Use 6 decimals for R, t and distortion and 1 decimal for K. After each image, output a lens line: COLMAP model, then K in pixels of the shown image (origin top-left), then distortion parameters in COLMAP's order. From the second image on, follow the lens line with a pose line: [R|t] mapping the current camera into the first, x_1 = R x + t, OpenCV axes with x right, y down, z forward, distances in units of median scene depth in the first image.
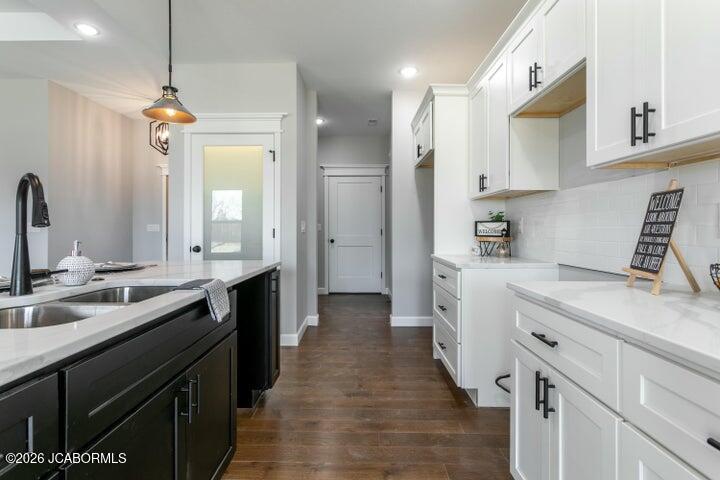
lens RADIAL K [[347.8, 0, 360.0], [0, 347.8, 240.0], [0, 0, 1]] dist [-0.019794, 0.000075]
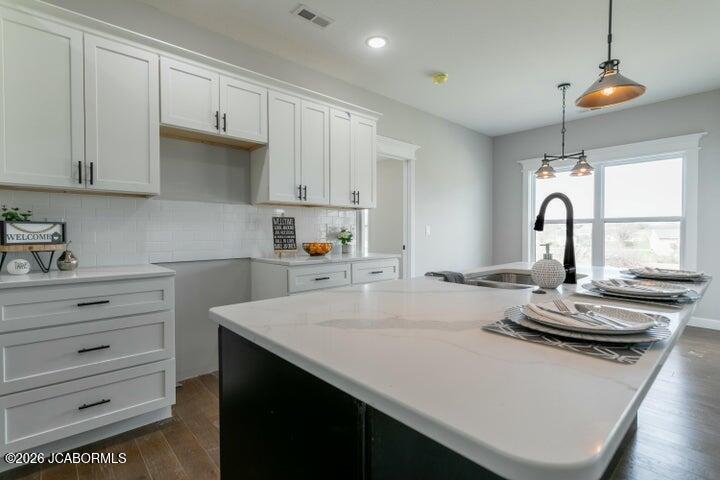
lens RADIAL K [[347.8, 0, 360.0], [0, 347.8, 240.0], [0, 0, 1]] dist [-0.019794, 0.000075]
pose [[-0.670503, -0.015216, 0.741751, -0.592373], [0.002363, 0.999741, 0.022645, -0.032705], [-0.741903, 0.016937, -0.670293, 1.013333]]
